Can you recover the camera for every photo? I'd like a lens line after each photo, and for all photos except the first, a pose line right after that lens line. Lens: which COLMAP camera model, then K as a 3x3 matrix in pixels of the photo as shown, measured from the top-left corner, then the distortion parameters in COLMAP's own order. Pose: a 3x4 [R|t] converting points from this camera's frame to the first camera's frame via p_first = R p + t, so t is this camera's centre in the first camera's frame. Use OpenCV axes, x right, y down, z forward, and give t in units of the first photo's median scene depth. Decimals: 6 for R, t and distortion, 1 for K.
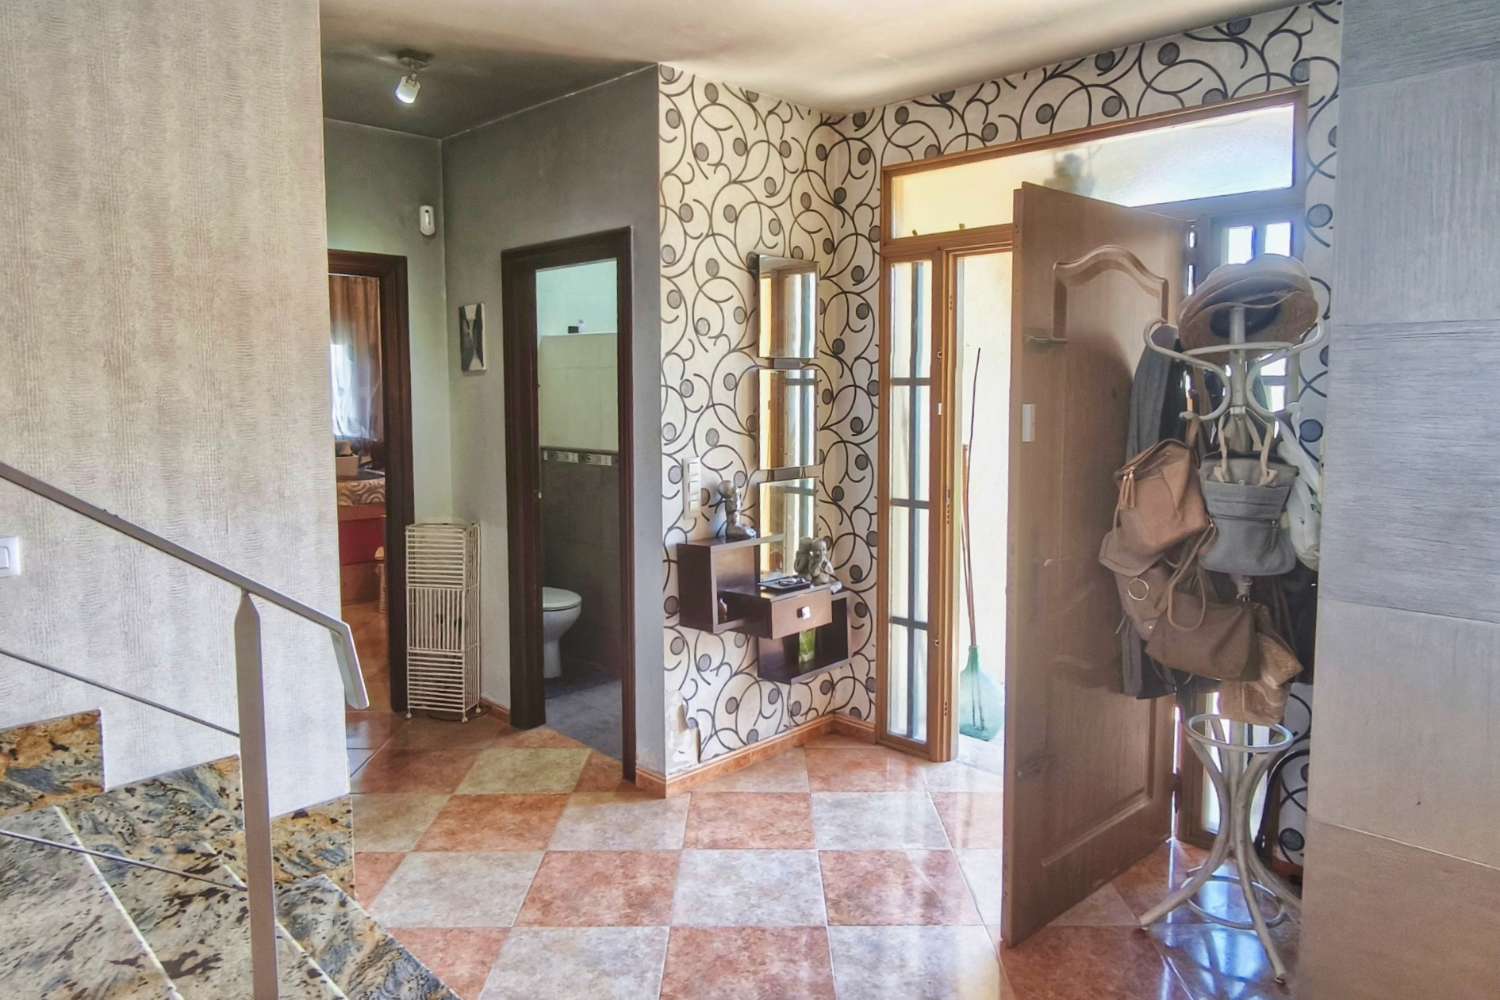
lens RADIAL K [[972.0, 0, 752.8], [0, 972.0, 460.1], [0, 0, 1]] dist [0.024702, 0.000064]
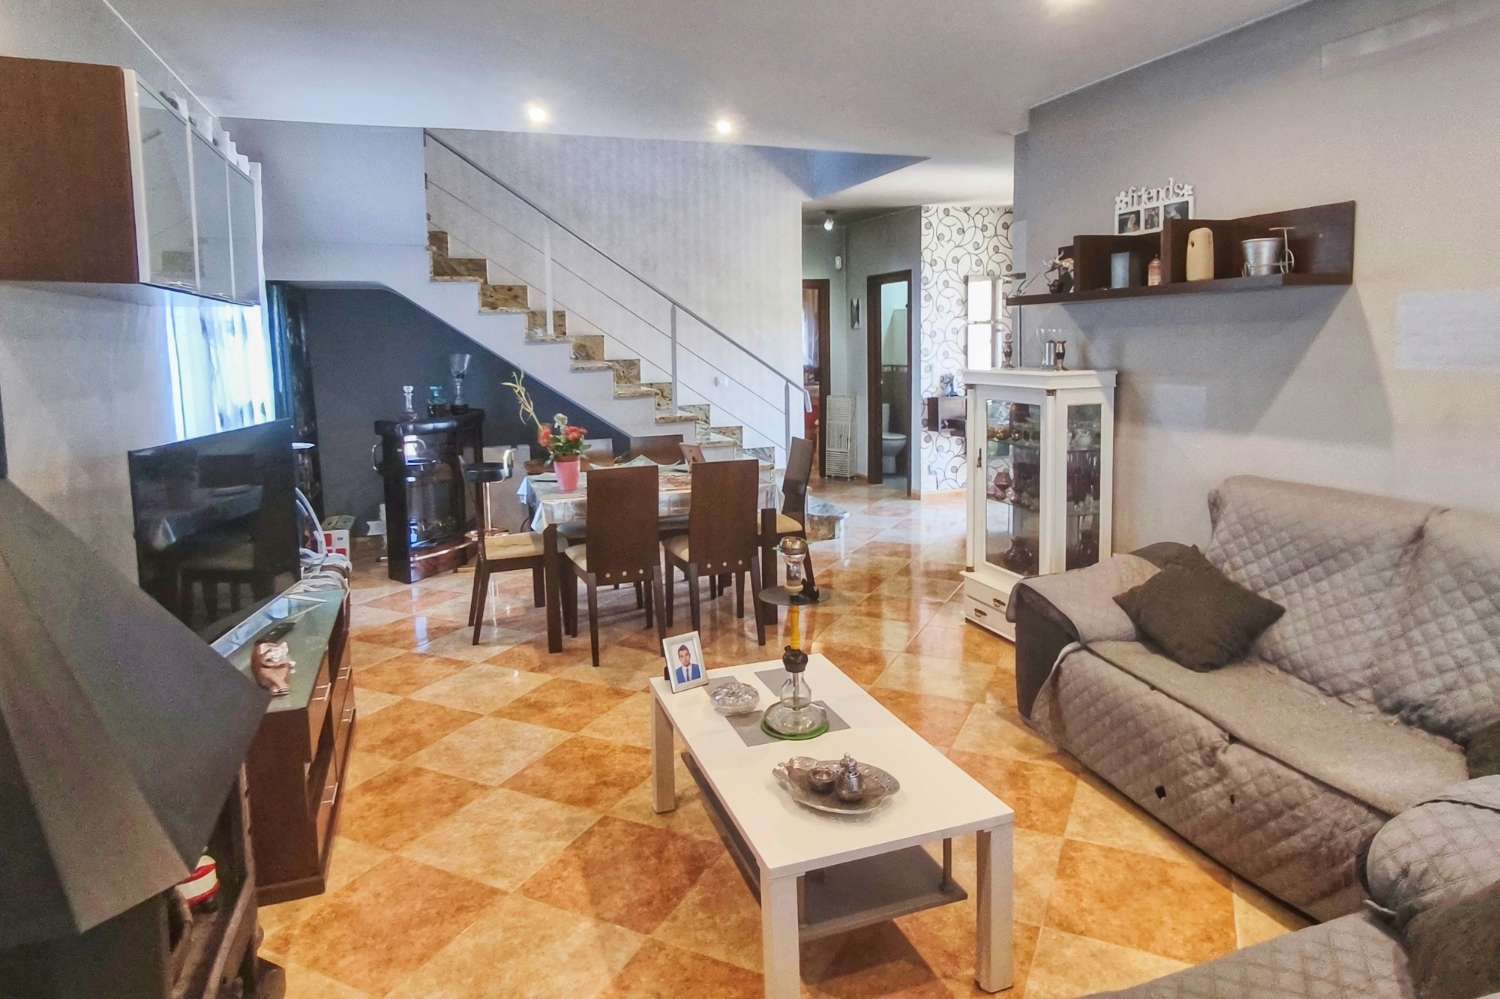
lens RADIAL K [[904.6, 0, 755.7], [0, 904.6, 471.6], [0, 0, 1]] dist [-0.005825, -0.000822]
pose [[0.906131, 0.045839, -0.420505, 0.483352], [-0.015454, 0.997035, 0.075384, 0.103754], [0.422714, -0.061810, 0.904153, -1.229216]]
